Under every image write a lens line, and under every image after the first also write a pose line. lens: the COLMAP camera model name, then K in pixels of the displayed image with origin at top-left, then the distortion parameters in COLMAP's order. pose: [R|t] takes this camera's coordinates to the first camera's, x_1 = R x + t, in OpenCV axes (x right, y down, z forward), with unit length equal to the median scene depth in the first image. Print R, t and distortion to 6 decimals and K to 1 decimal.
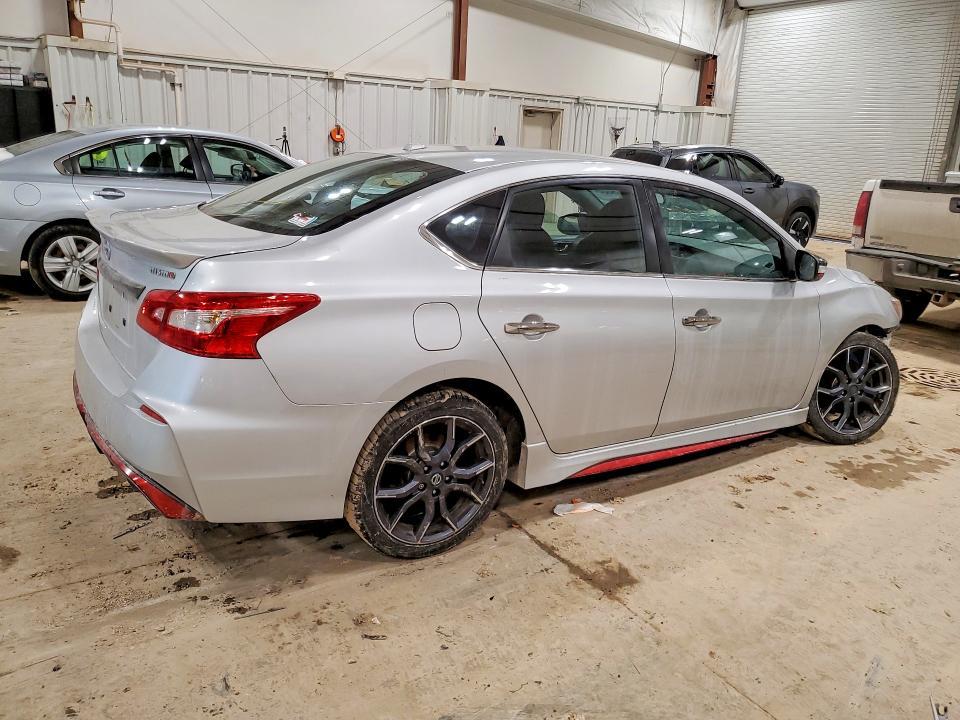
lens RADIAL K [[729.9, 0, 474.7], [0, 729.9, 354.3], [0, 0, 1]] dist [0.003922, 0.019499]
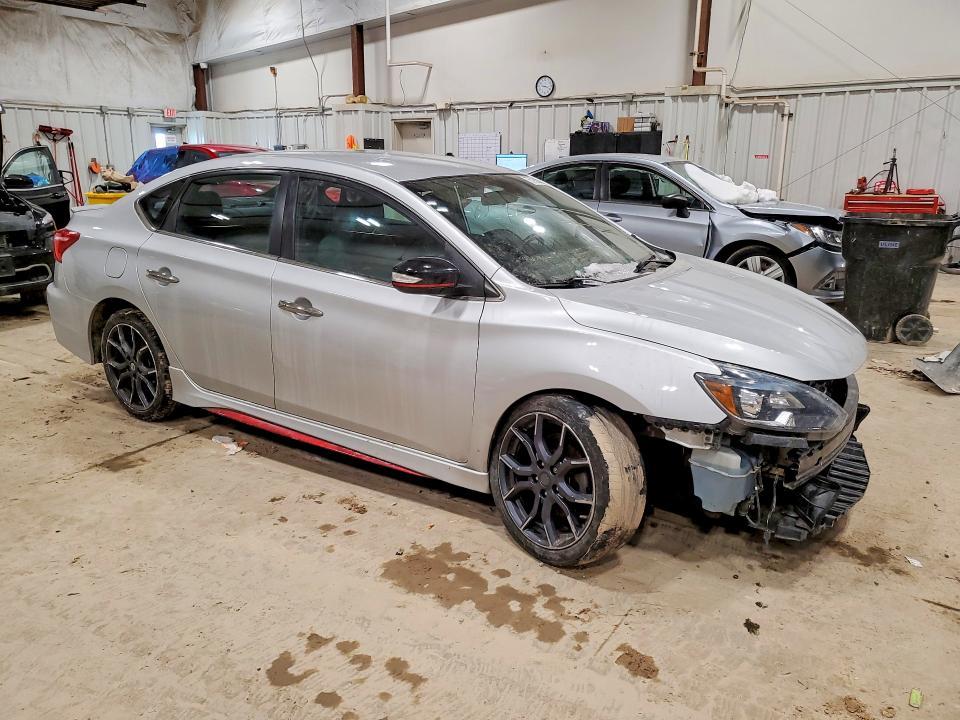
lens RADIAL K [[729.9, 0, 482.6], [0, 729.9, 362.4], [0, 0, 1]] dist [0.003922, 0.019499]
pose [[0.408079, 0.193131, -0.892285, 1.253798], [-0.233478, 0.966943, 0.102511, -0.129501], [0.882587, 0.166496, 0.439681, 0.748588]]
